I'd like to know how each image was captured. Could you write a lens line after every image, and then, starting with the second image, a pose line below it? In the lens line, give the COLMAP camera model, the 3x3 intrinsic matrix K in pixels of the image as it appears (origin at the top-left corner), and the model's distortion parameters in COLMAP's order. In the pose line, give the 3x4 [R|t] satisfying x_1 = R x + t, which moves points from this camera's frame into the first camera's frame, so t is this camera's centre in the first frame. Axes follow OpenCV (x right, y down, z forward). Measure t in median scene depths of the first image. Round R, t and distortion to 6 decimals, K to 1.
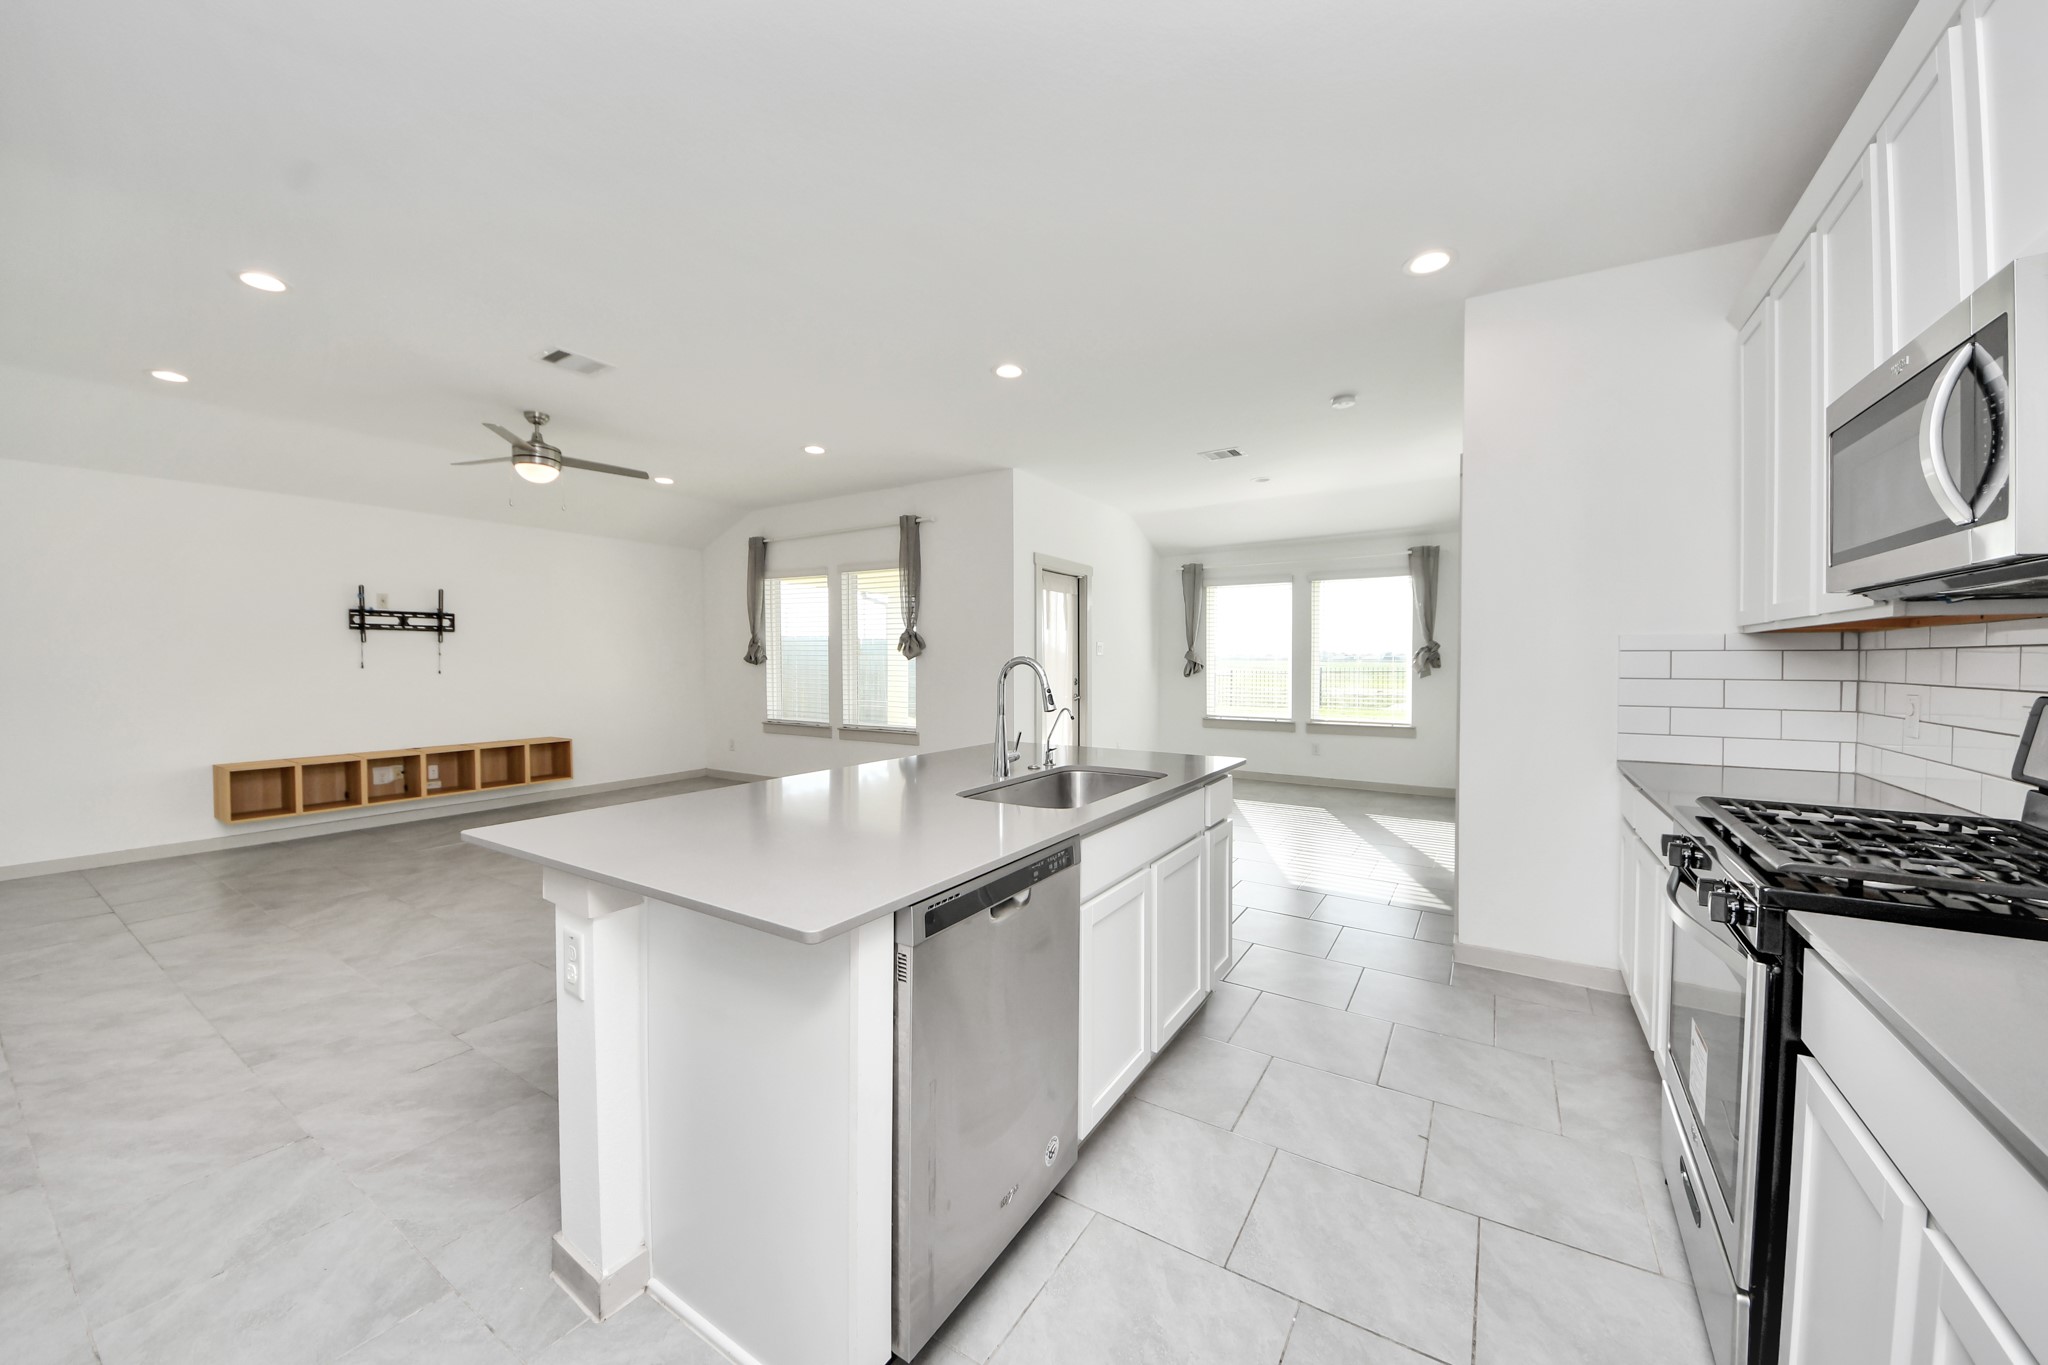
lens RADIAL K [[749.0, 0, 1033.2], [0, 749.0, 676.9], [0, 0, 1]] dist [0.000877, -0.006048]
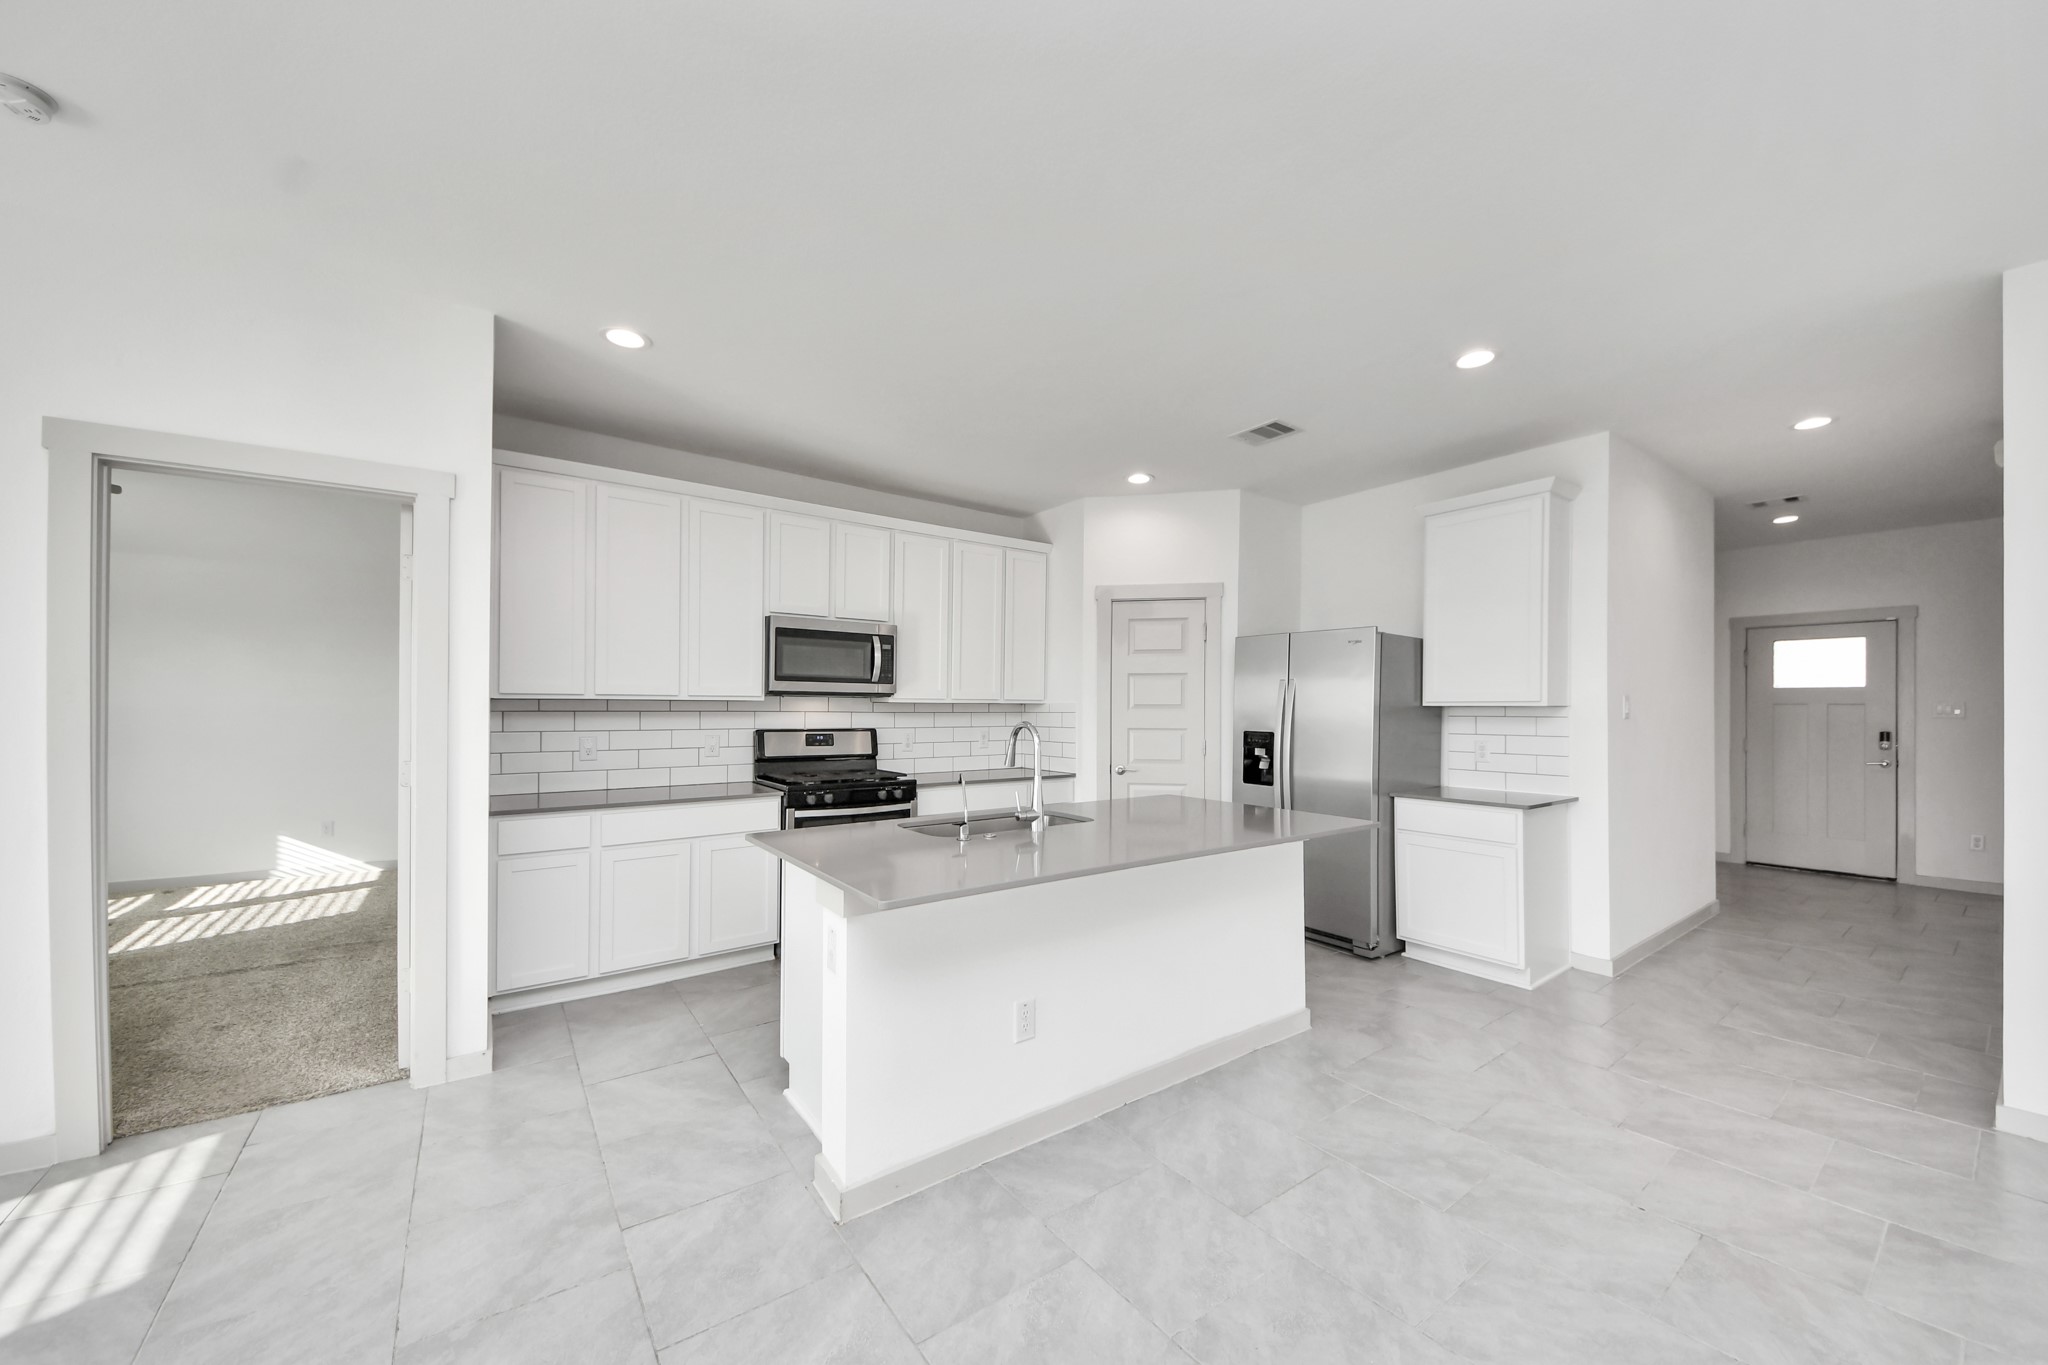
lens RADIAL K [[749.0, 0, 1043.3], [0, 749.0, 691.8], [0, 0, 1]] dist [0.000877, -0.006048]
pose [[-0.932647, -0.000308, 0.360790, -0.161614], [0.001421, 0.999989, 0.004526, -0.028578], [-0.360788, 0.004734, -0.932636, 0.740571]]
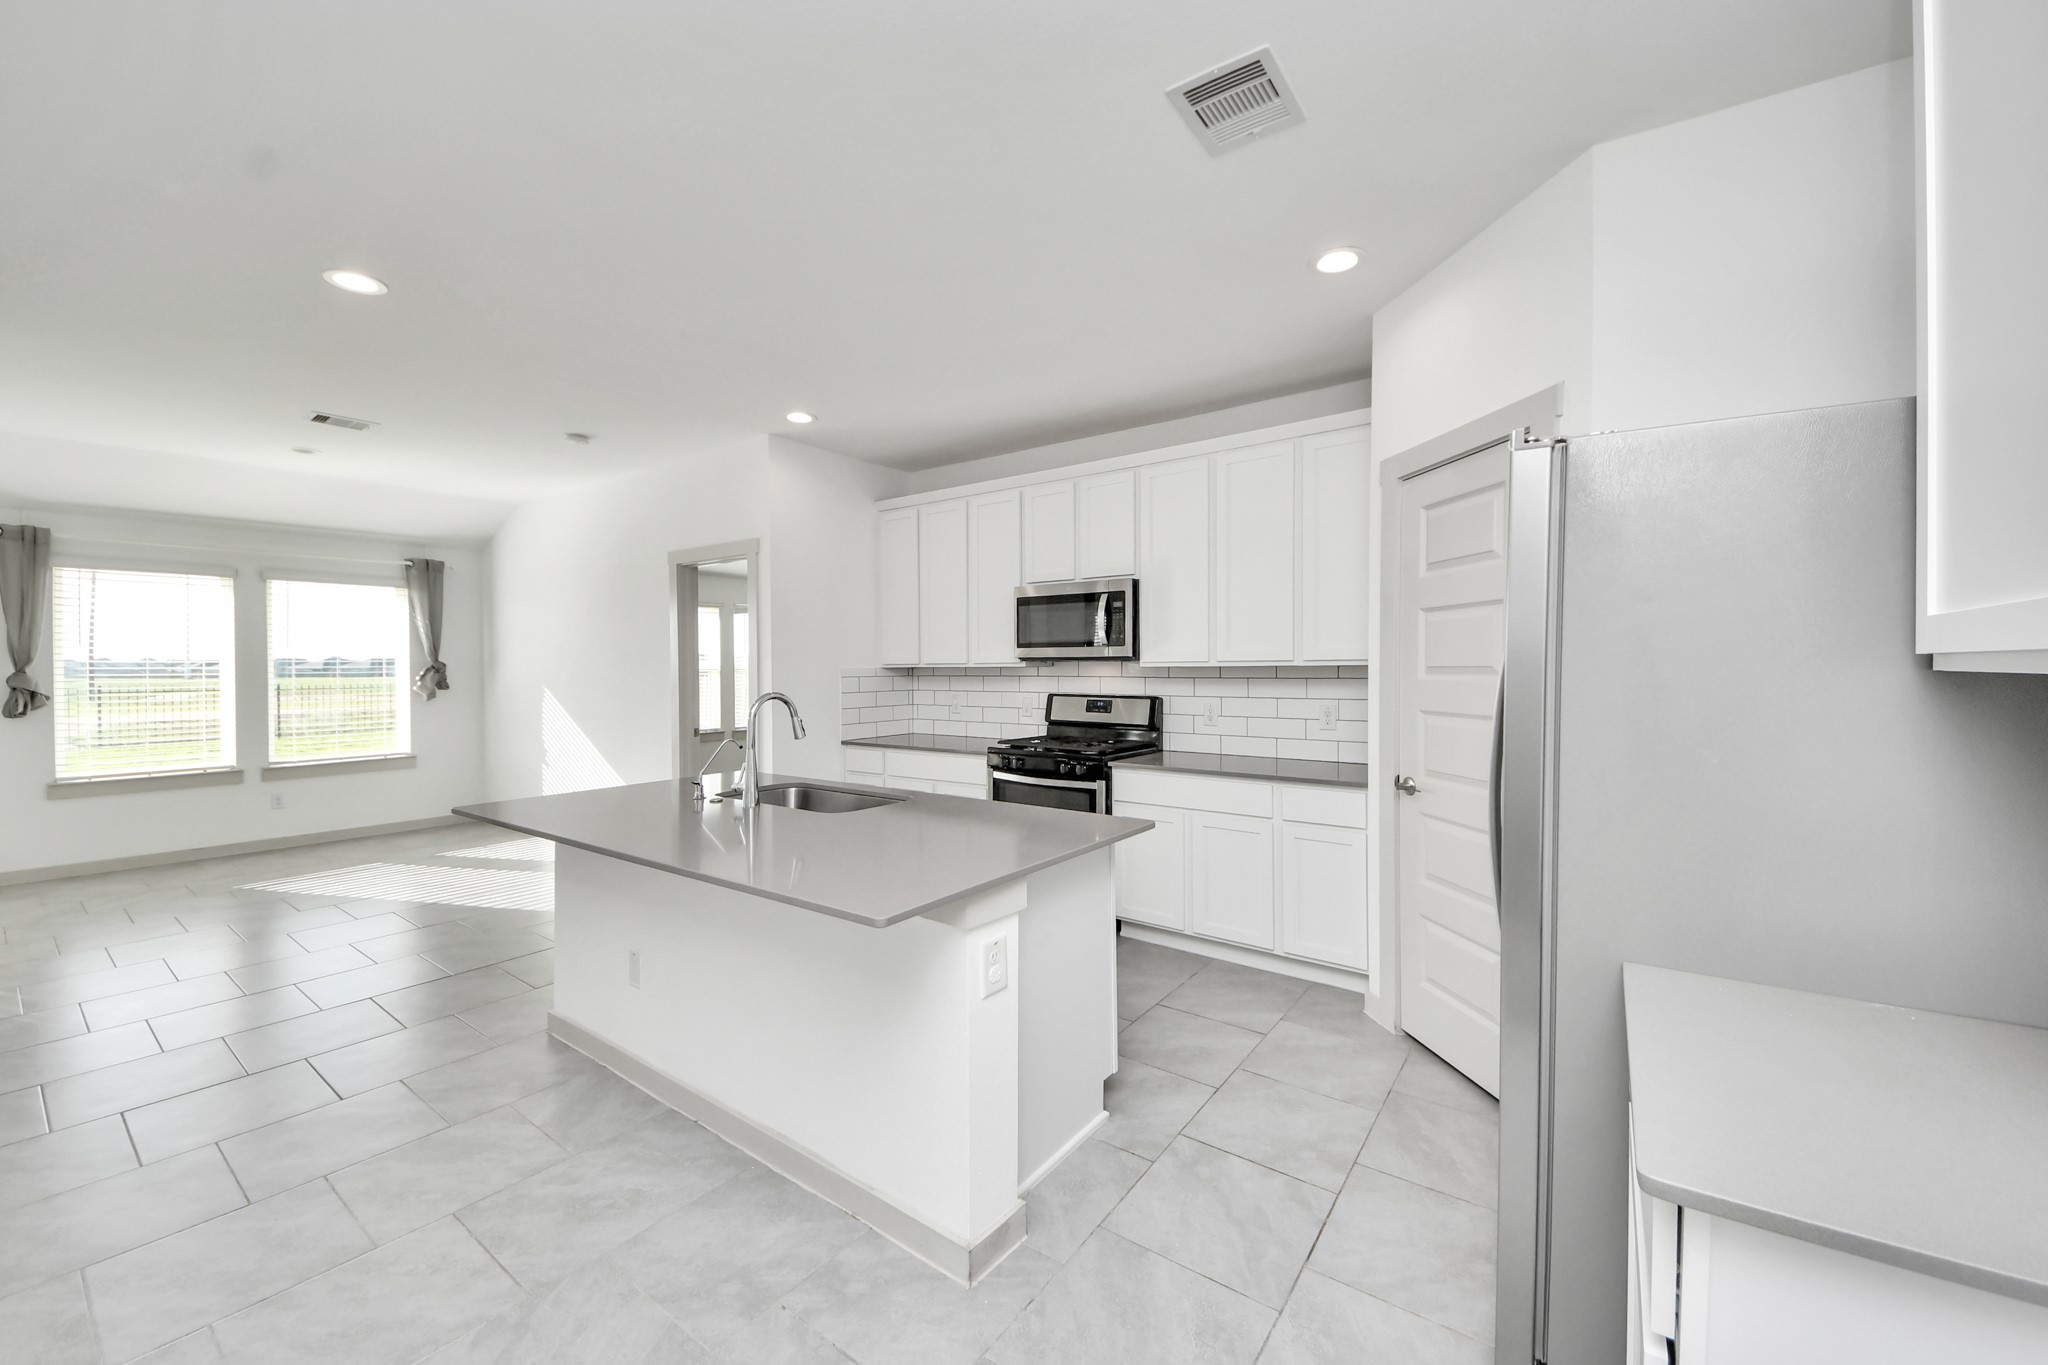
lens RADIAL K [[791.6, 0, 1025.4], [0, 791.6, 660.9], [0, 0, 1]] dist [0.008122, -0.004210]
pose [[0.072732, 0.009021, 0.997311, -0.412141], [0.029204, 0.999511, -0.011171, -0.015806], [-0.996924, 0.029938, 0.072433, 0.190515]]
